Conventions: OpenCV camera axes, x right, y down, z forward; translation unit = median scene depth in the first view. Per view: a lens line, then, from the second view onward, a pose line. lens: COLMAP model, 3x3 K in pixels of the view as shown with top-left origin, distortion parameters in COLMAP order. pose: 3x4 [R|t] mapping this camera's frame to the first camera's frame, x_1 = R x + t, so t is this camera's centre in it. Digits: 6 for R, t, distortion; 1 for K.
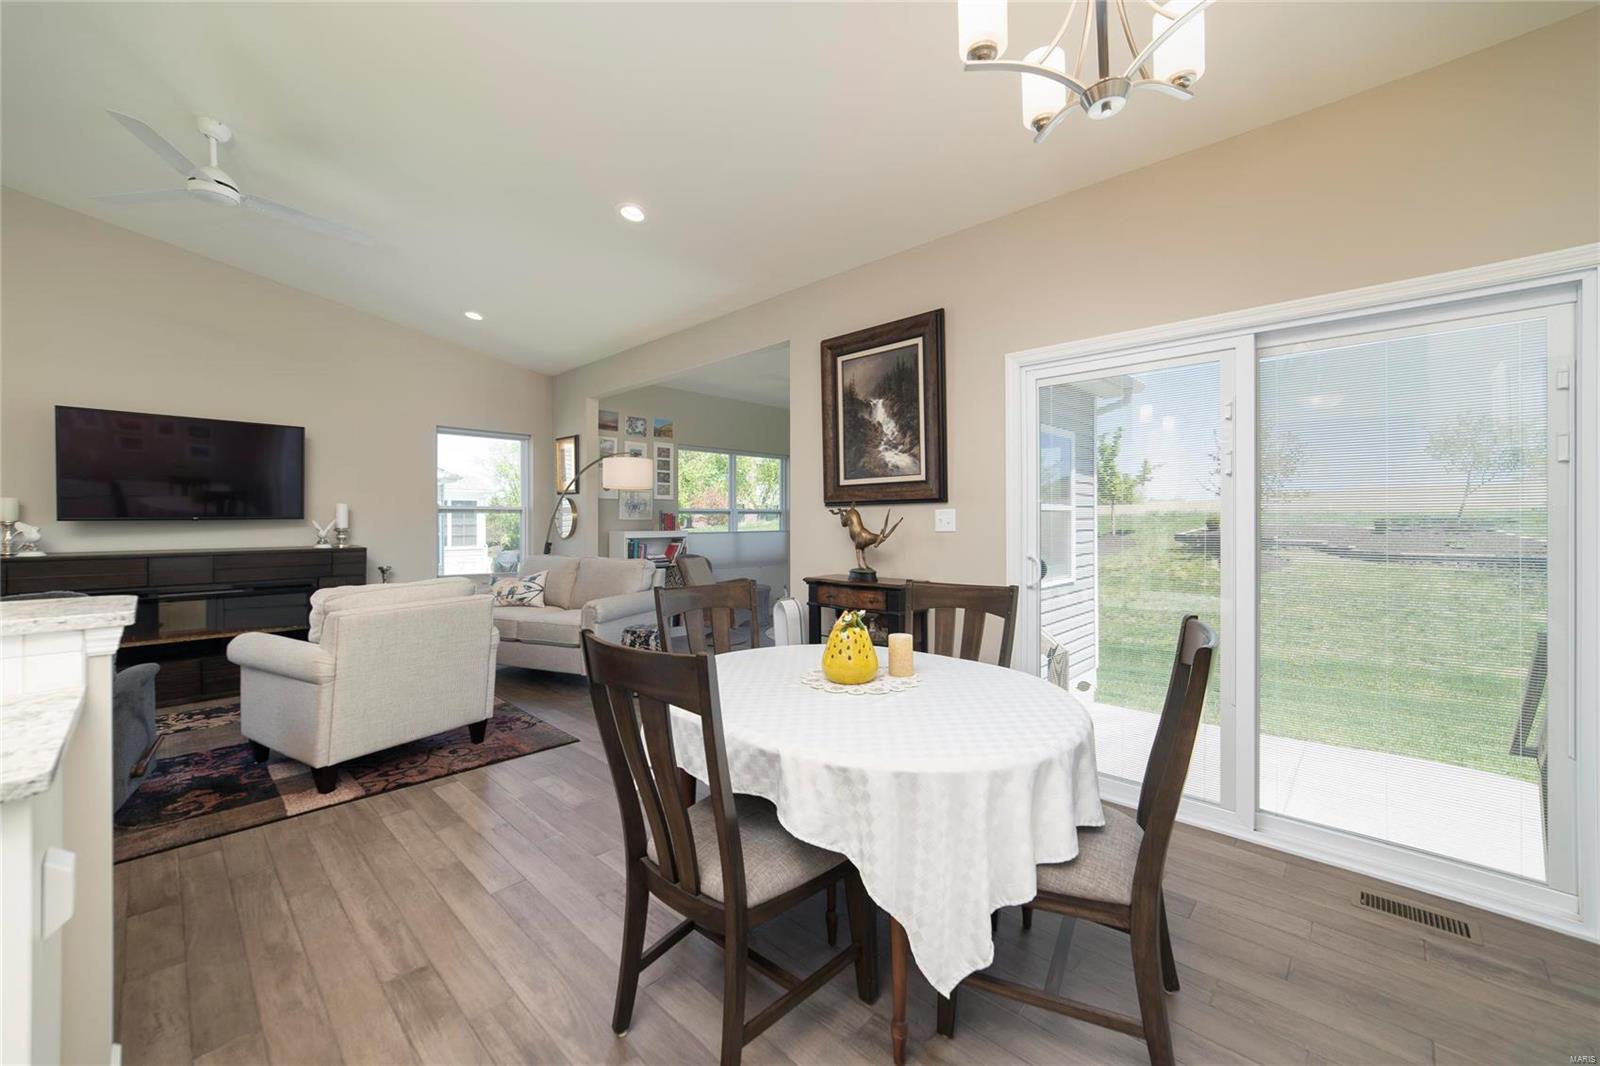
lens RADIAL K [[629.5, 0, 800.1], [0, 629.5, 520.6], [0, 0, 1]] dist [-0.011058, 0.004086]
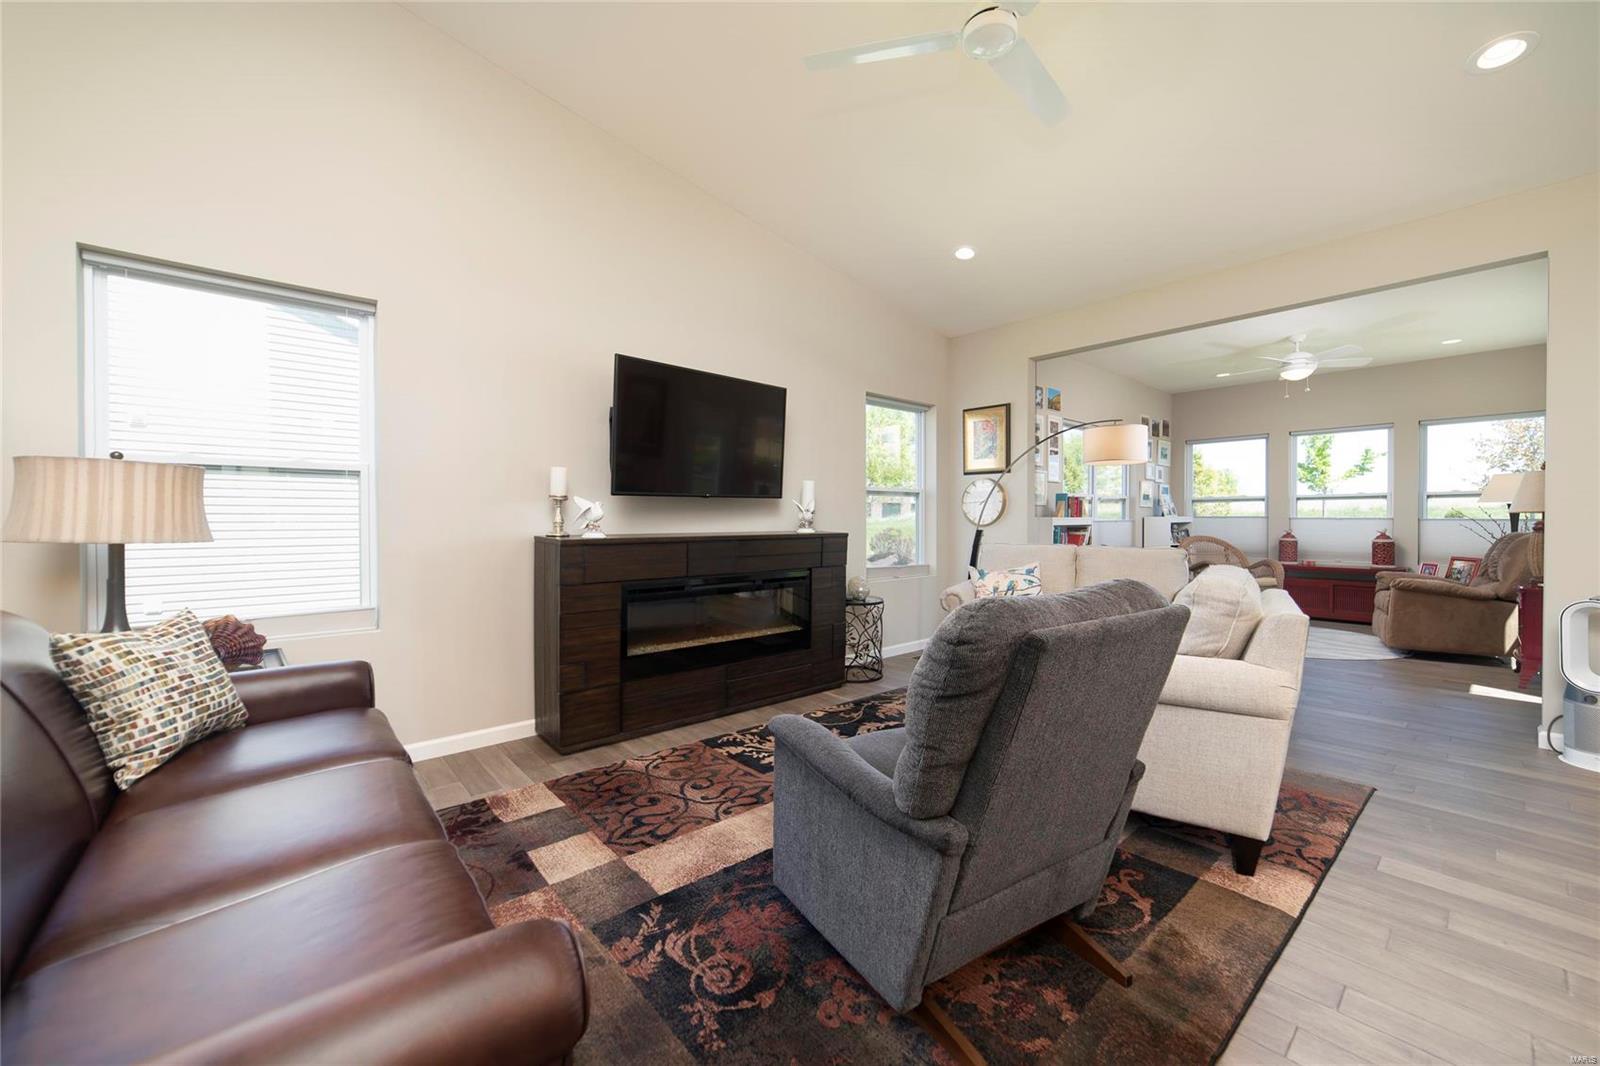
lens RADIAL K [[625.1, 0, 800.8], [0, 625.1, 527.8], [0, 0, 1]] dist [-0.017546, 0.007949]
pose [[0.996018, 0.001326, -0.089140, -0.965139], [-0.000095, 0.999904, 0.013822, 0.035733], [0.089150, -0.013759, 0.995923, 0.224263]]
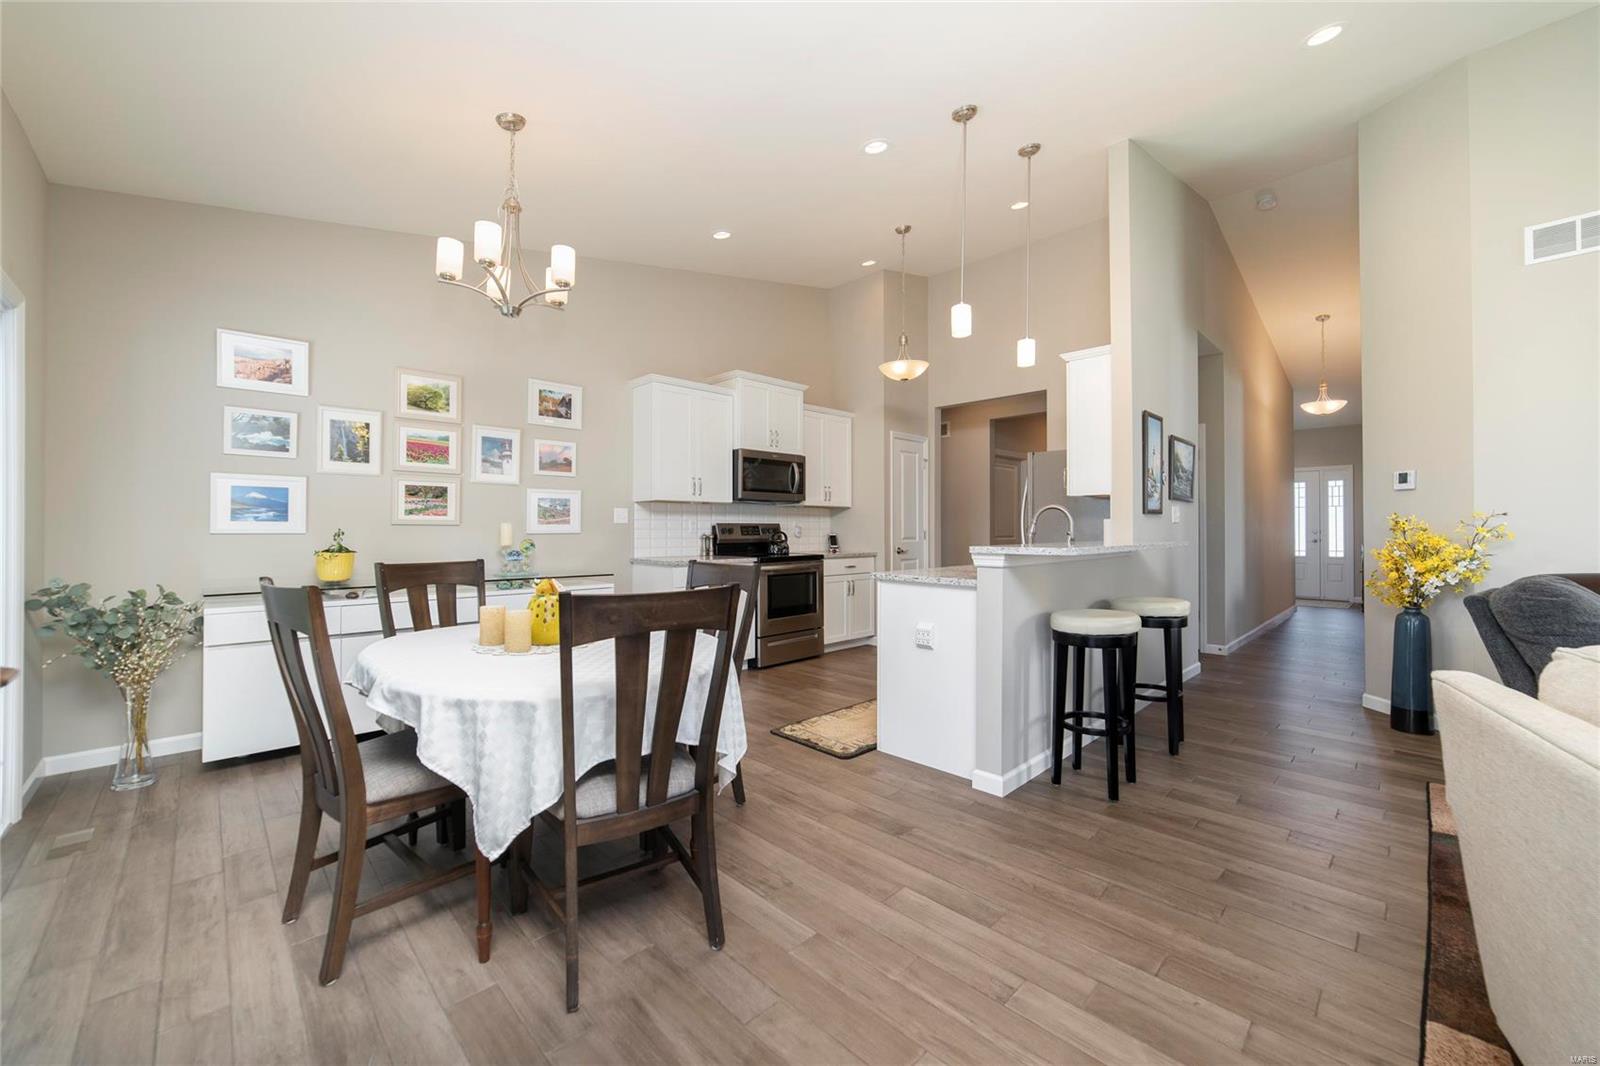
lens RADIAL K [[625.1, 0, 800.8], [0, 625.1, 527.8], [0, 0, 1]] dist [-0.017546, 0.007949]
pose [[-0.999375, 0.003796, 0.035142, -0.222864], [0.003727, 0.999991, -0.002035, 0.032762], [-0.035149, -0.001903, -0.999380, 1.167080]]
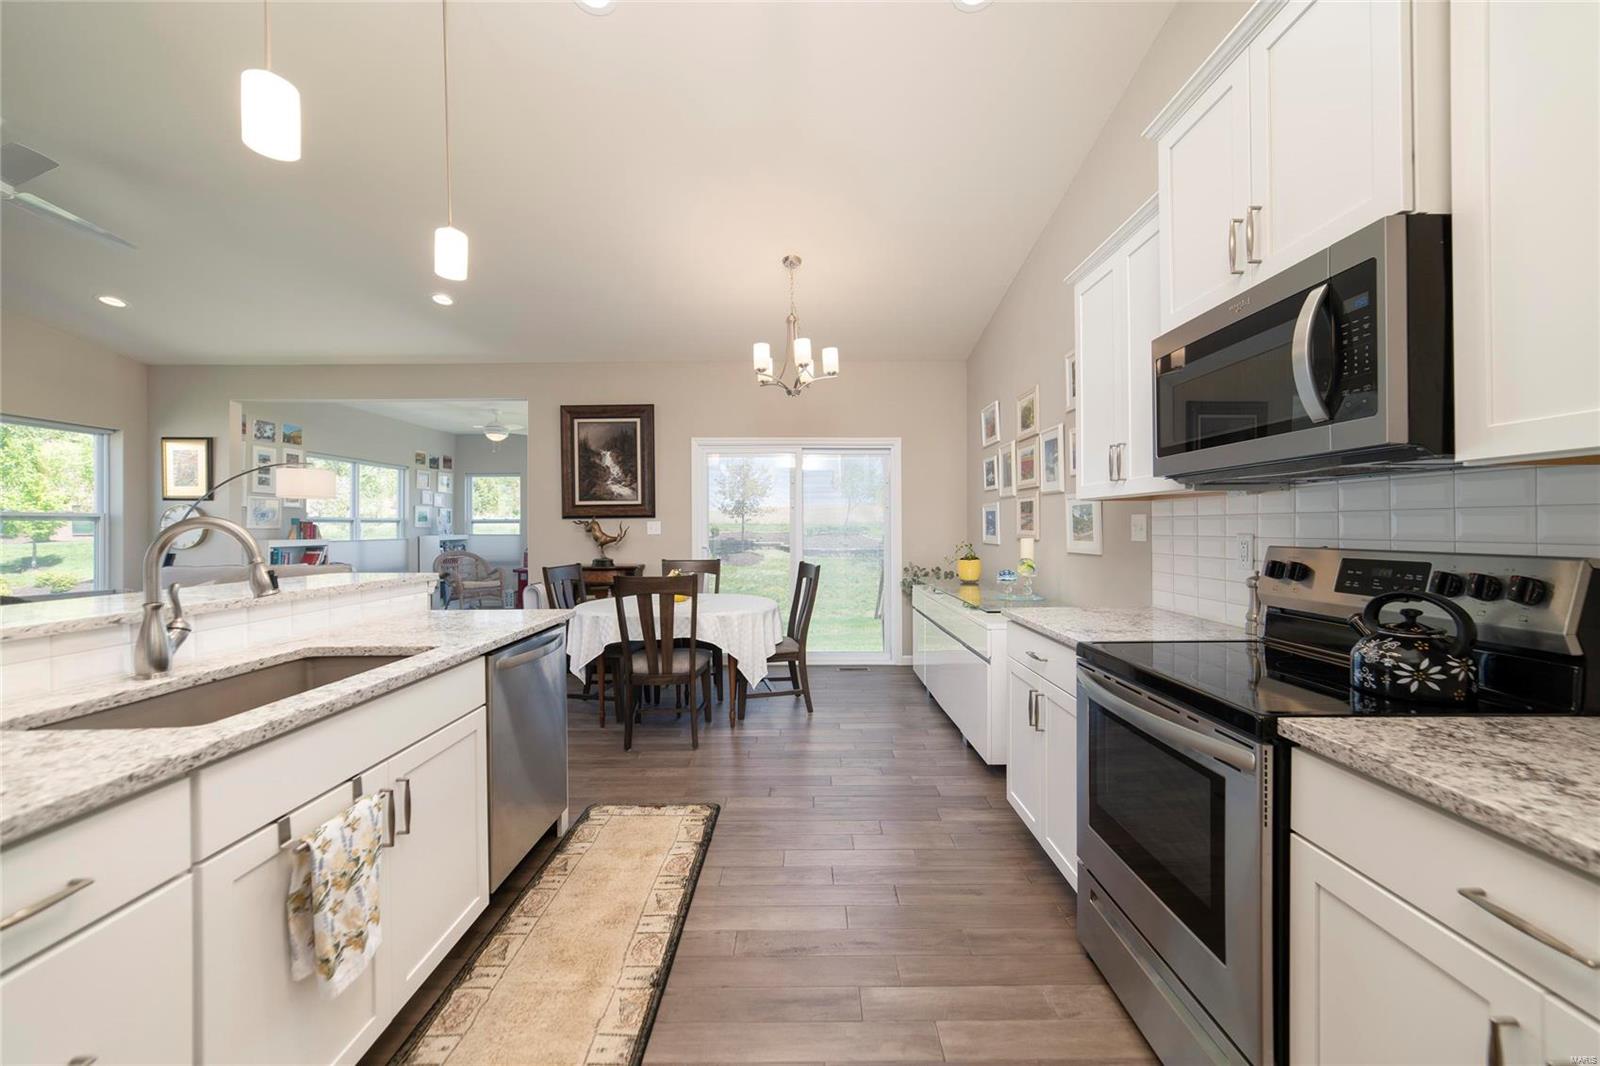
lens RADIAL K [[634.5, 0, 805.1], [0, 634.5, 526.7], [0, 0, 1]] dist [-0.009657, 0.004402]
pose [[0.727400, 0.000548, 0.686214, -0.615830], [0.001981, 0.999994, -0.002898, 0.001561], [-0.686211, 0.003468, 0.727394, -0.504506]]
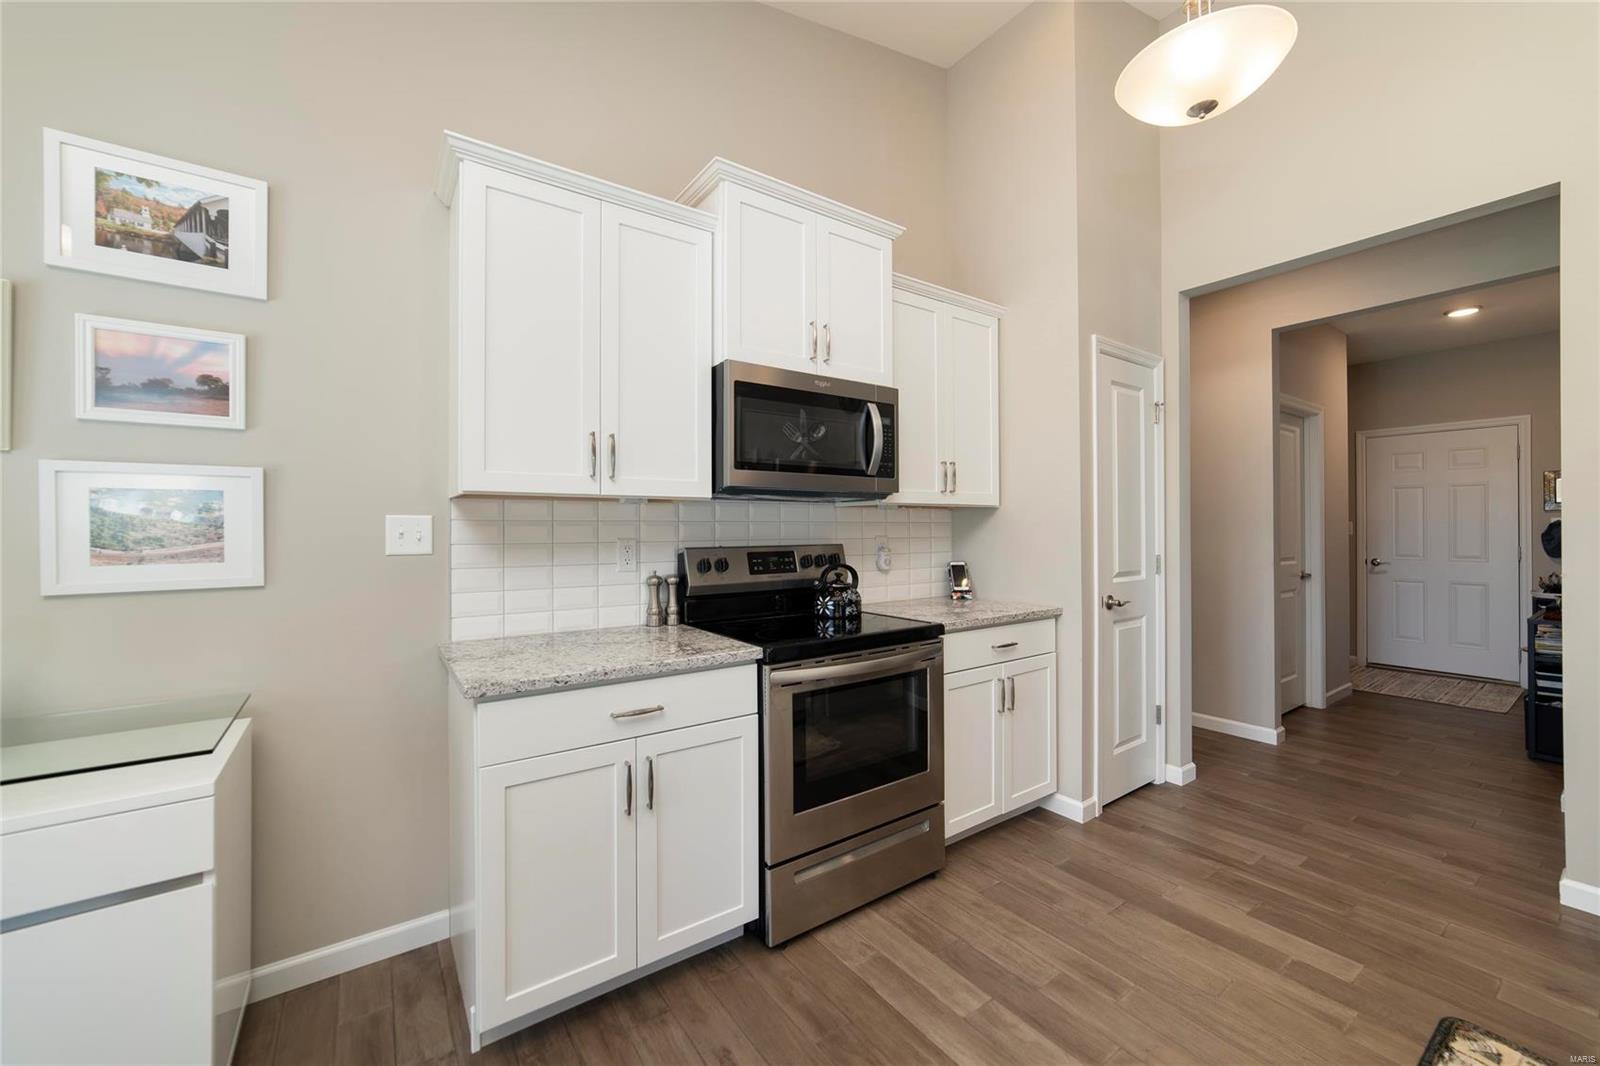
lens RADIAL K [[634.5, 0, 805.1], [0, 634.5, 526.7], [0, 0, 1]] dist [-0.009657, 0.004402]
pose [[-0.982449, 0.007084, 0.186398, -0.207025], [0.006505, 0.999972, -0.003721, -0.001800], [-0.186420, -0.002443, -0.982467, 0.247073]]
